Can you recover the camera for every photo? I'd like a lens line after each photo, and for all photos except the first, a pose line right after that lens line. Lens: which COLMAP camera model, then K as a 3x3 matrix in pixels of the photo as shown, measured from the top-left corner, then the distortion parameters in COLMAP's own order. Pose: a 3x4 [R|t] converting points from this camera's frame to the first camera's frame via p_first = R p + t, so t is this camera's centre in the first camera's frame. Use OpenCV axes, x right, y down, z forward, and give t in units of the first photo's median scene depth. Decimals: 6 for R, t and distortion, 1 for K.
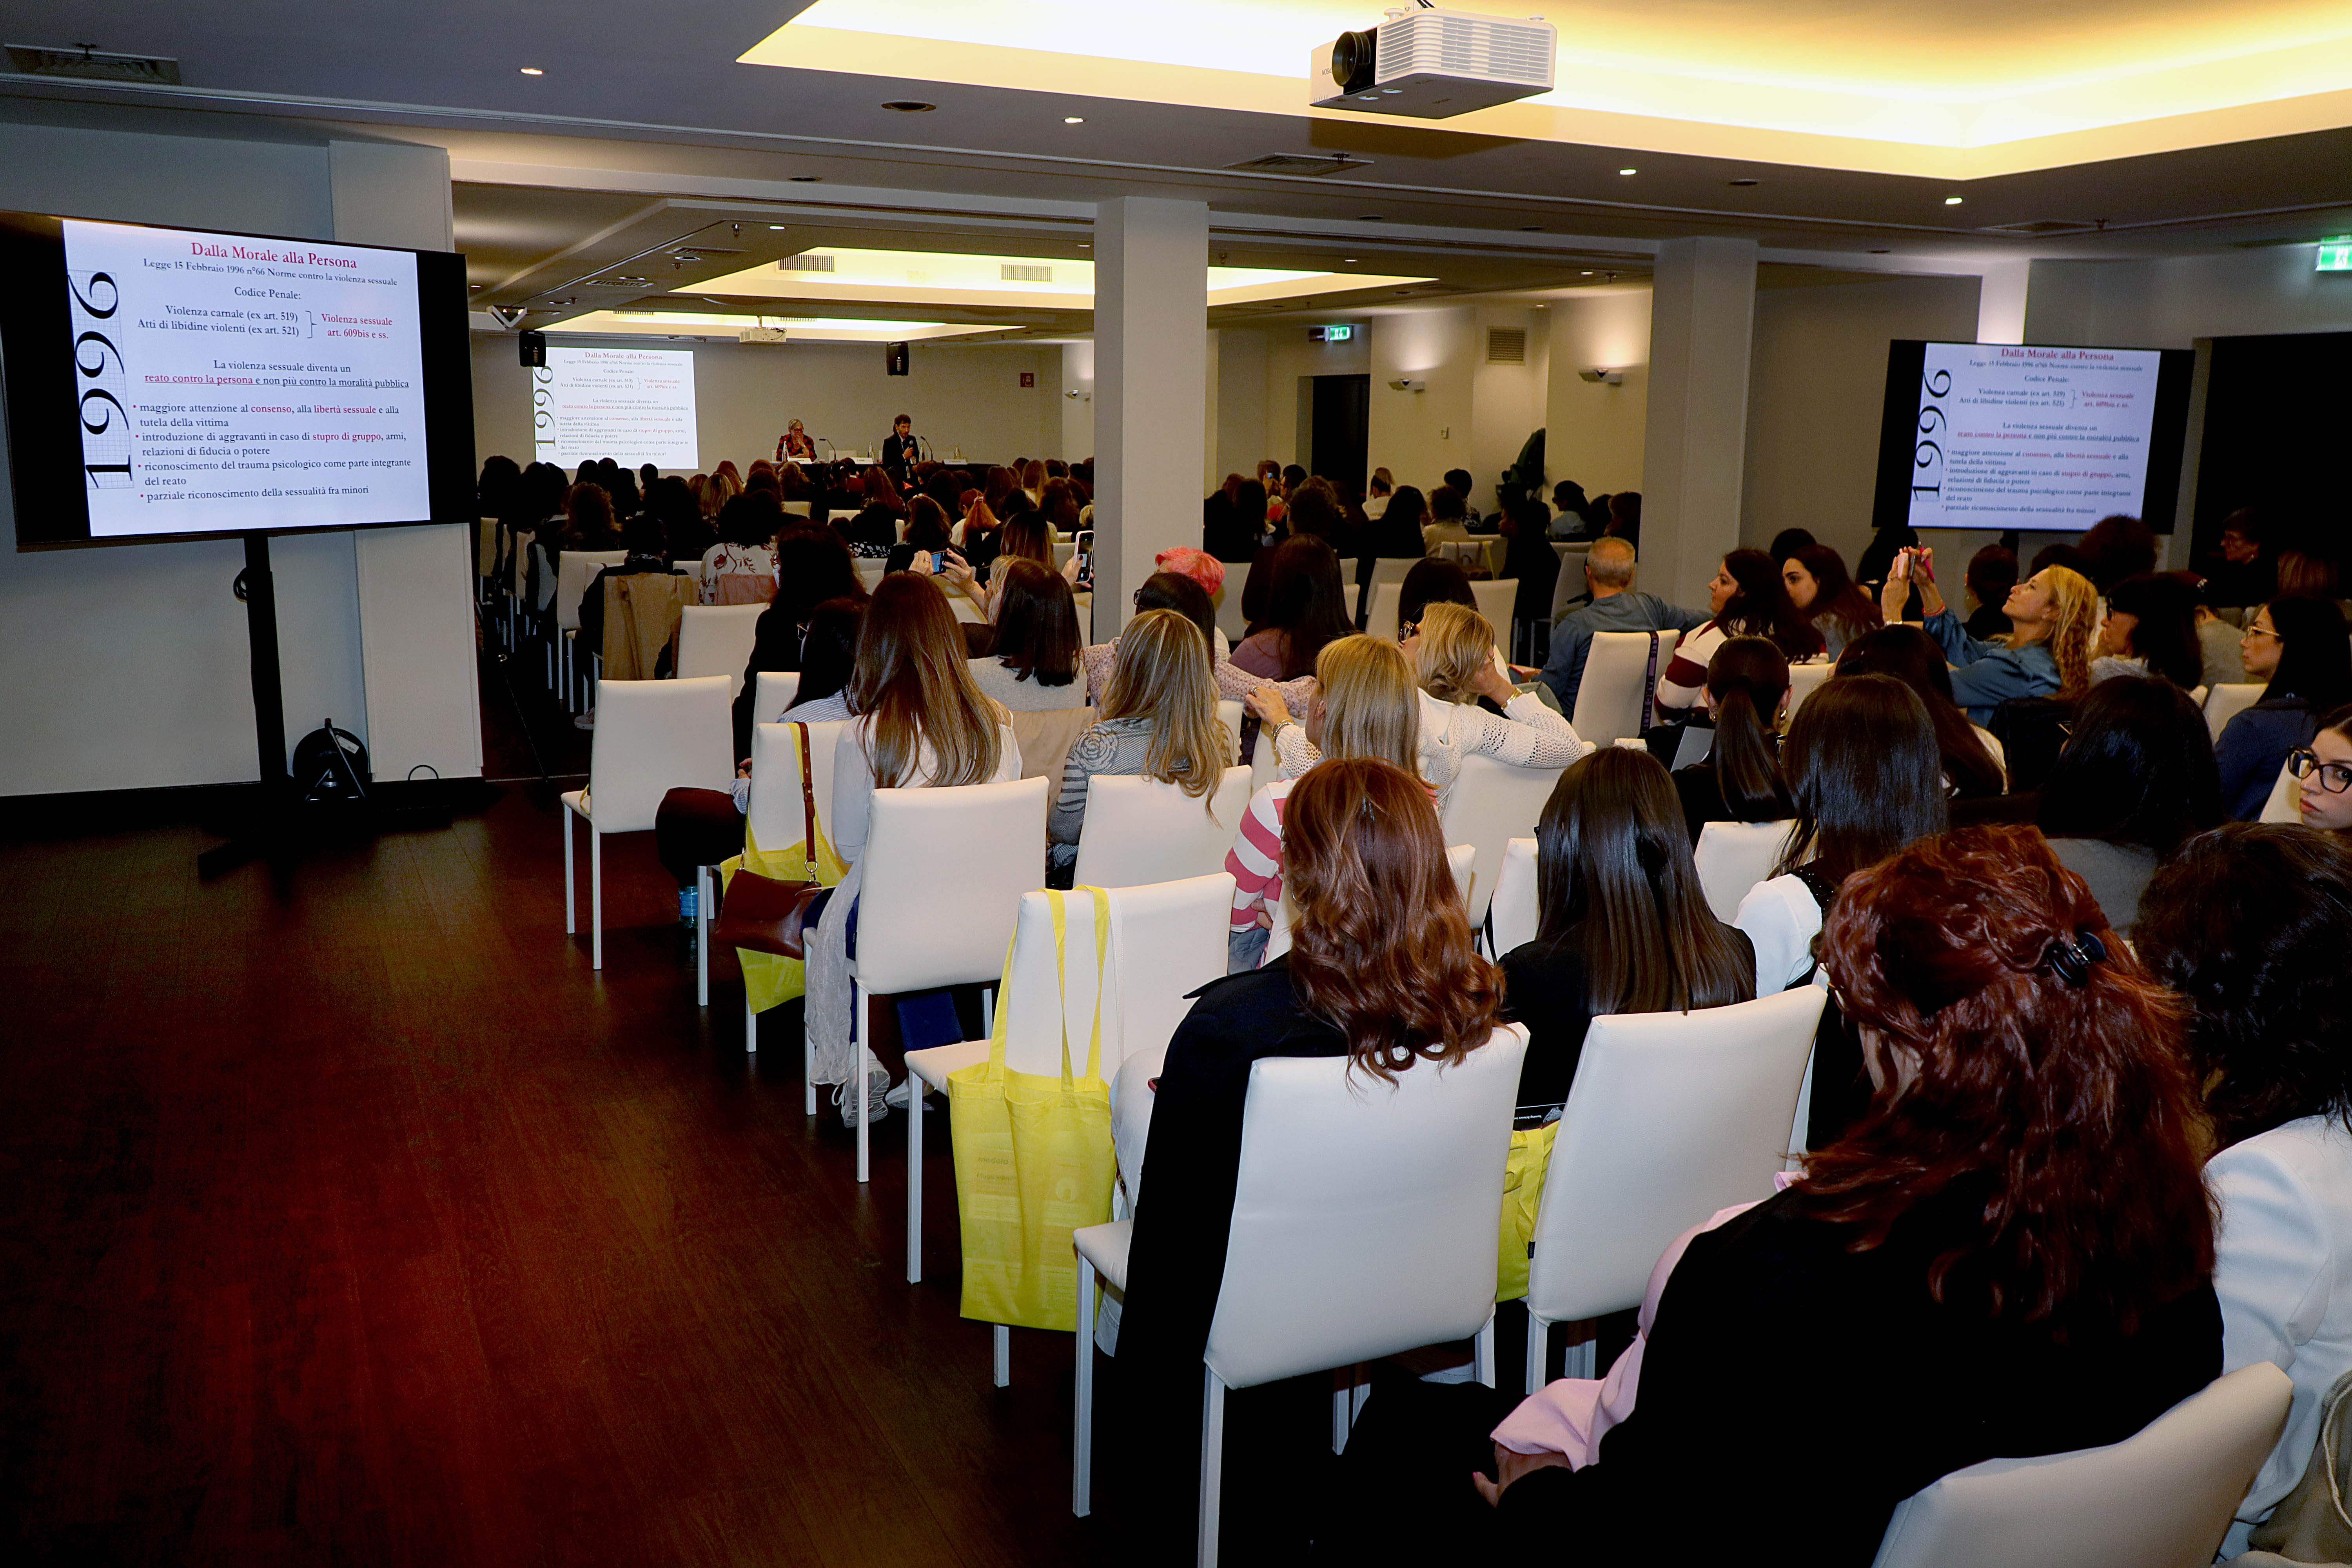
lens RADIAL K [[1915.6, 0, 1176.0], [0, 1915.6, 784.0], [0, 0, 1]] dist [-0.044340, 0.005081]
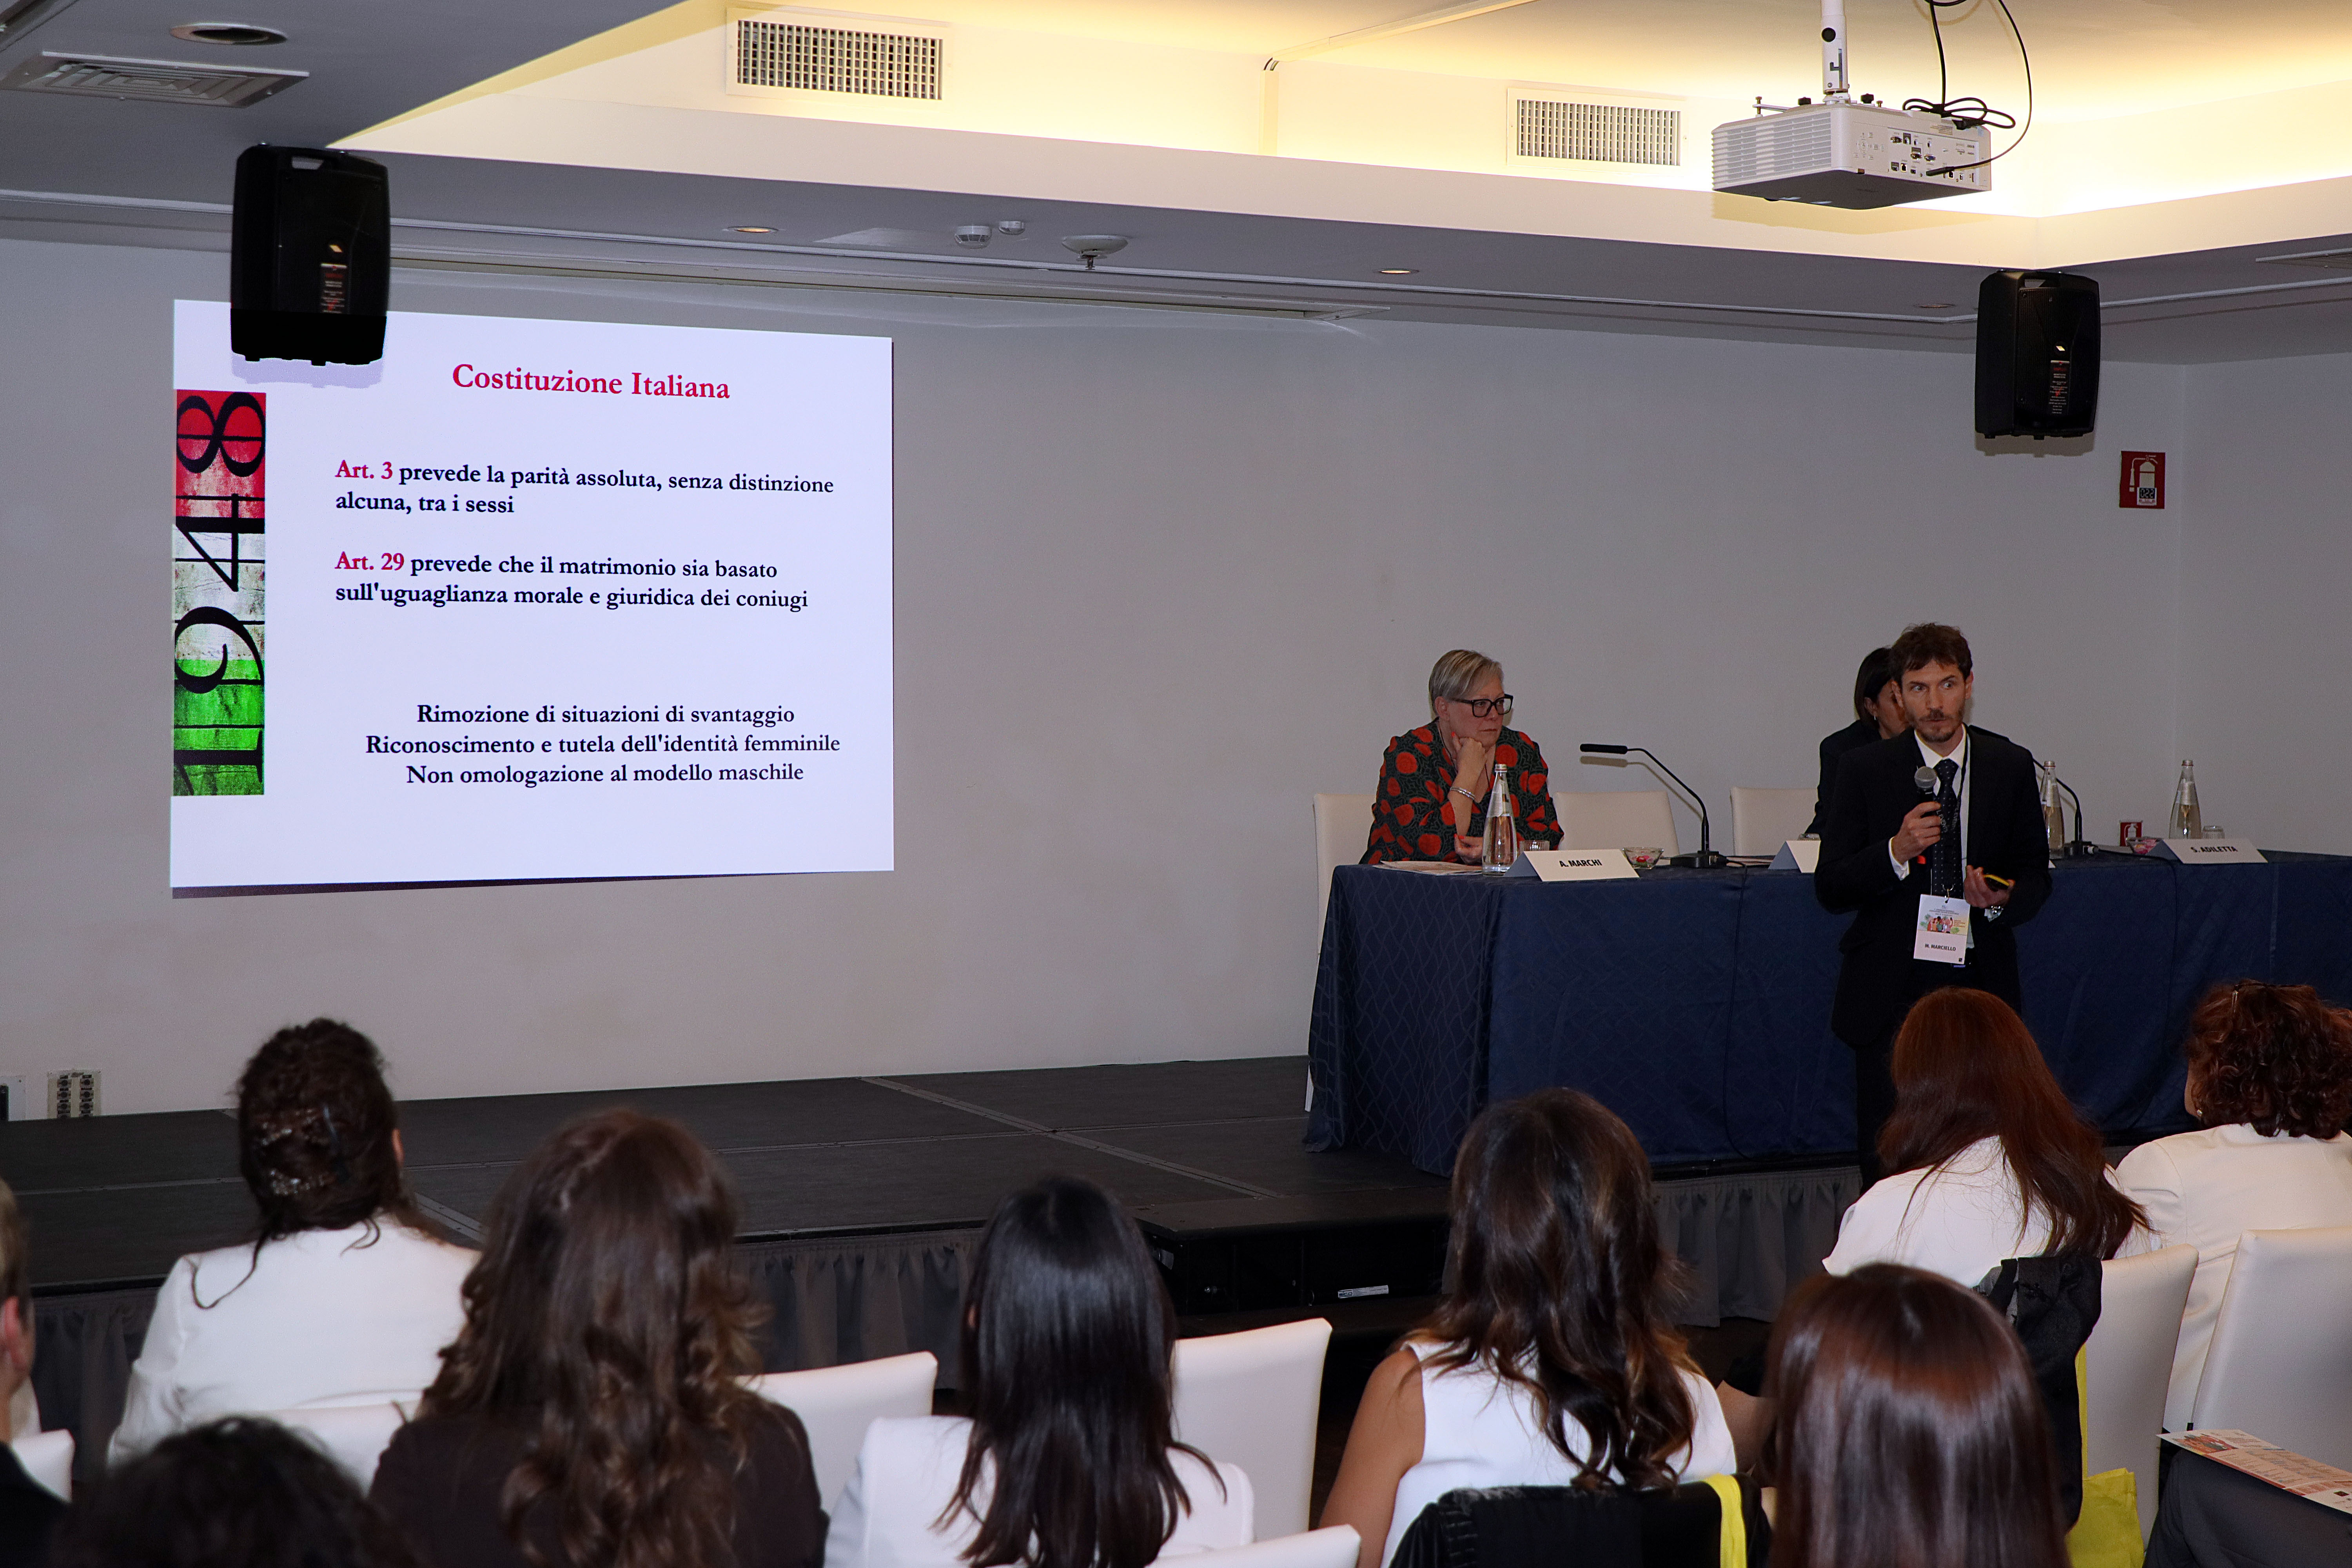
lens RADIAL K [[3648.3, 0, 1176.0], [0, 3648.3, 784.0], [0, 0, 1]] dist [-0.021466, -0.012132]
pose [[0.987617, -0.031560, 0.153680, -0.292137], [0.052738, 0.989339, -0.135745, -0.131155], [-0.147758, 0.142169, 0.978752, 0.649249]]
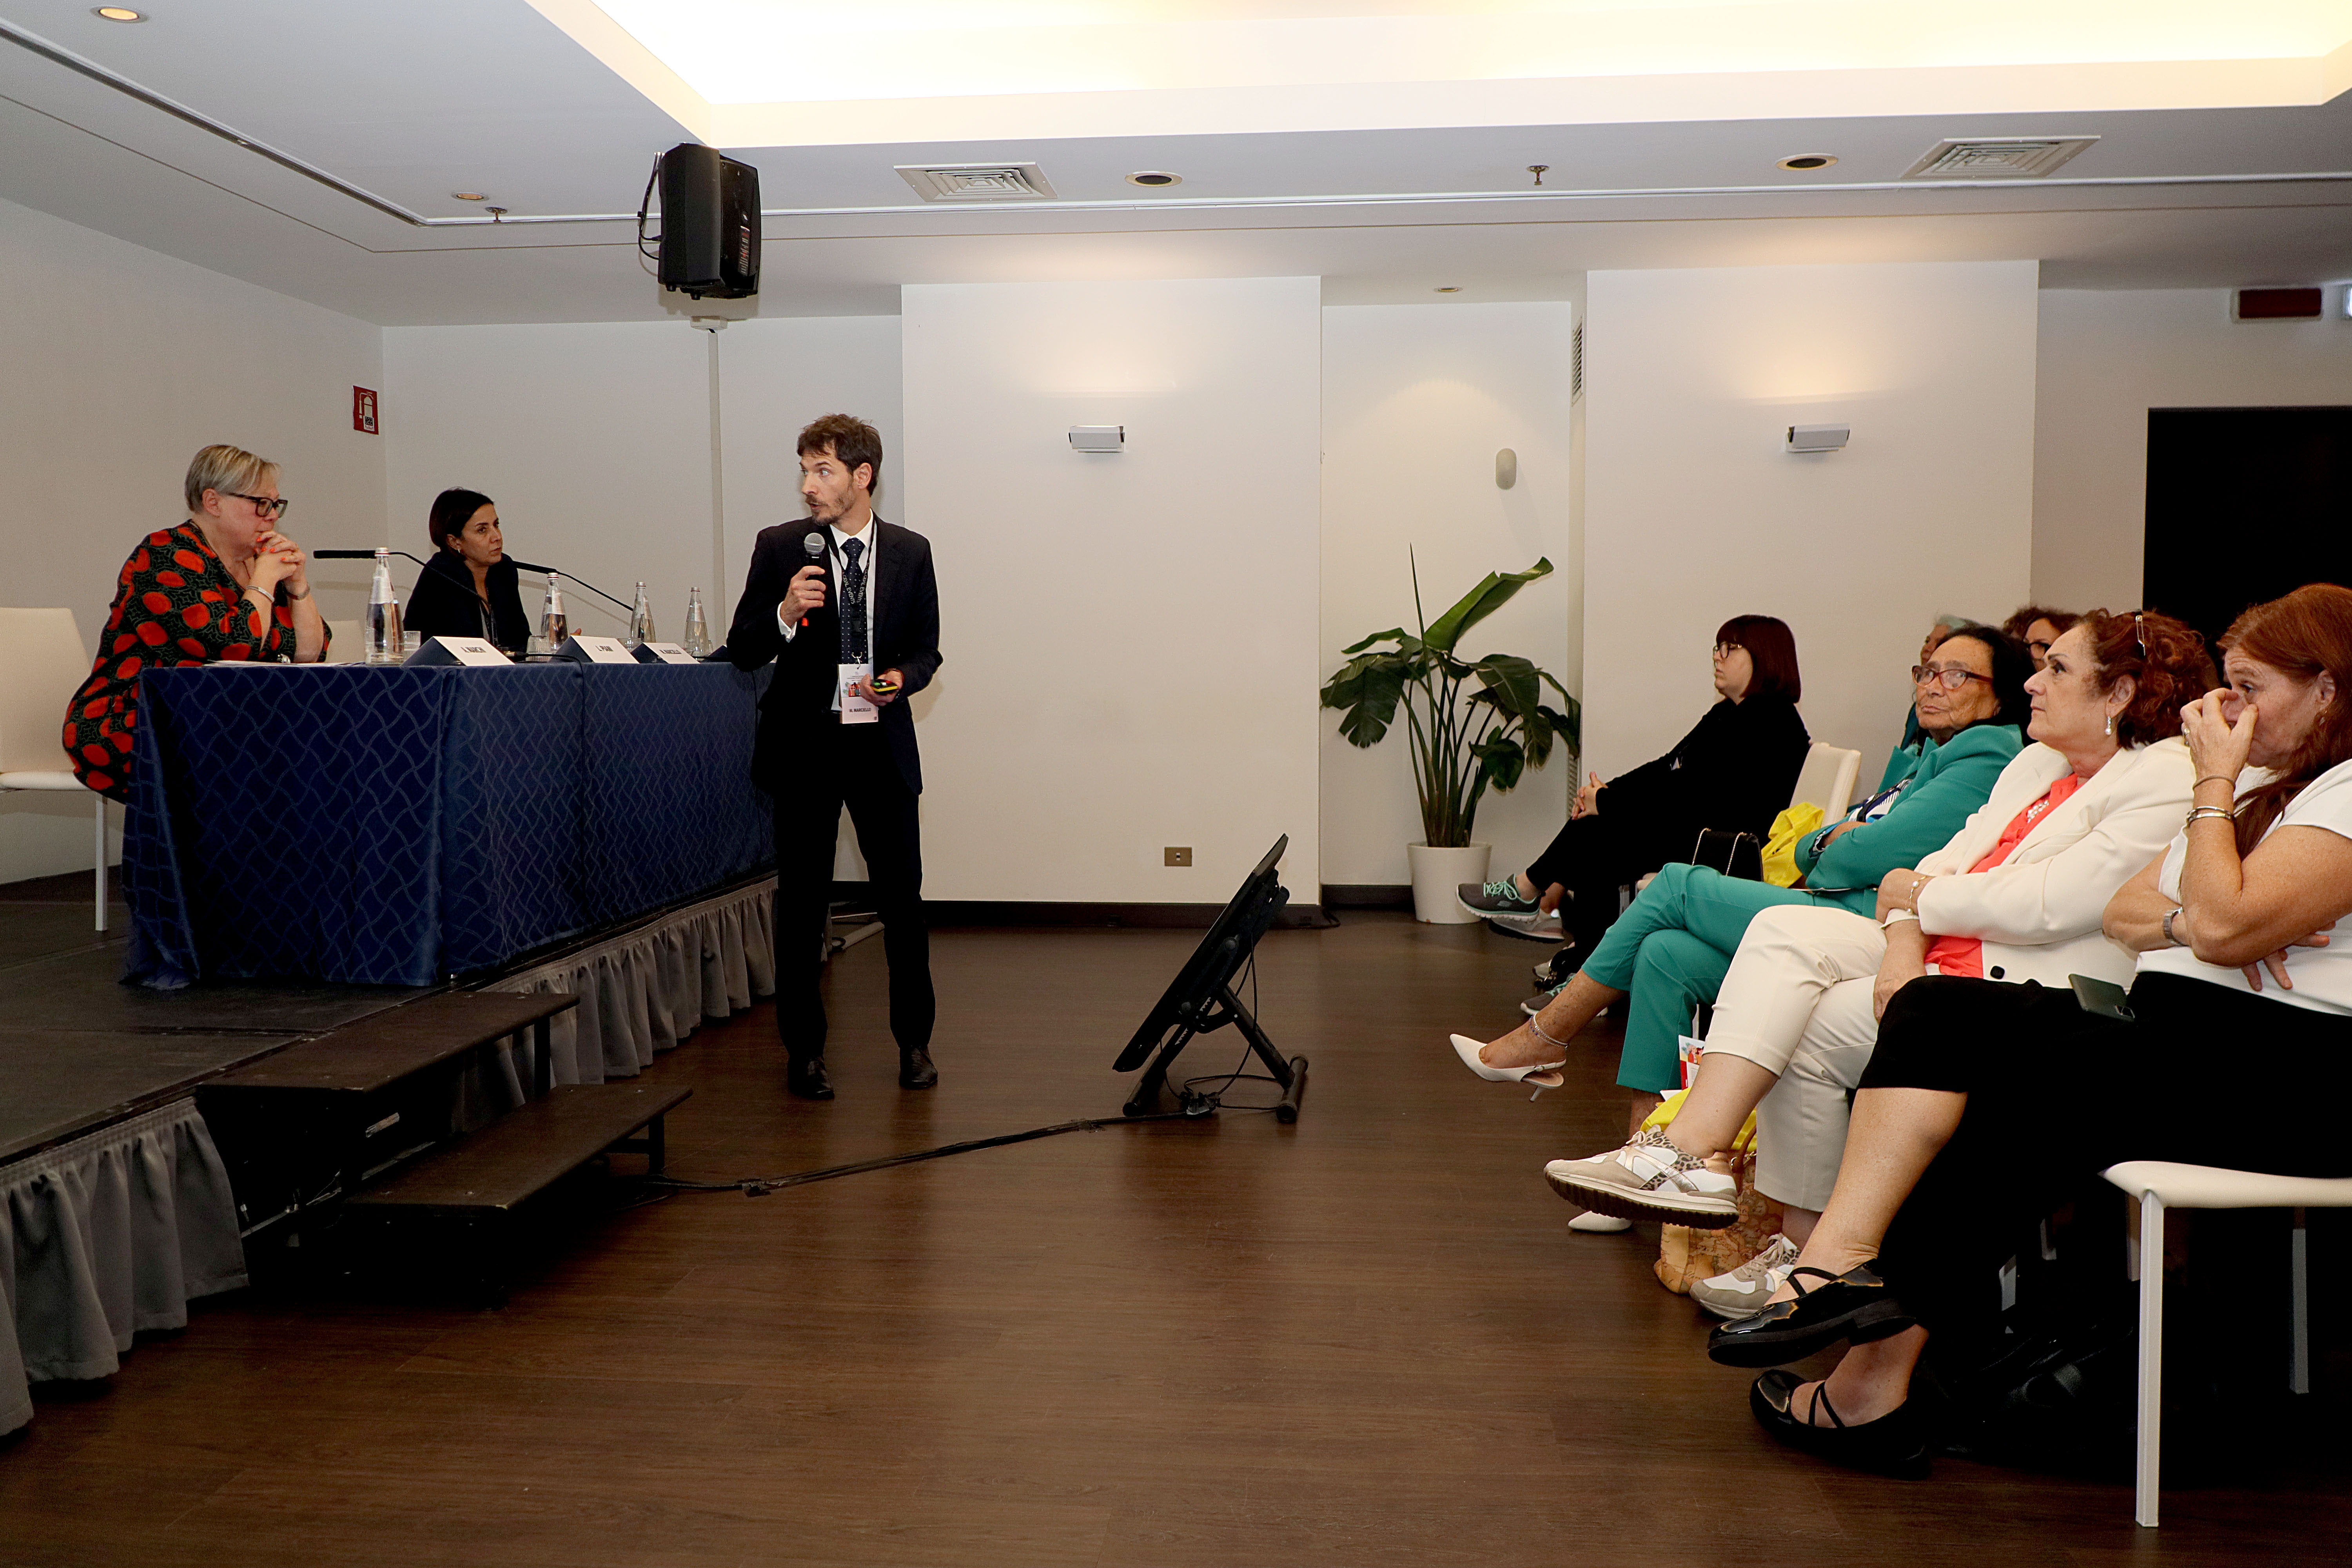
lens RADIAL K [[1915.6, 0, 1176.0], [0, 1915.6, 784.0], [0, 0, 1]] dist [-0.044340, 0.005081]
pose [[0.431285, -0.103854, 0.896219, -0.333181], [0.188461, 0.981809, 0.023079, -0.148135], [-0.882313, 0.158949, 0.443012, 0.847136]]
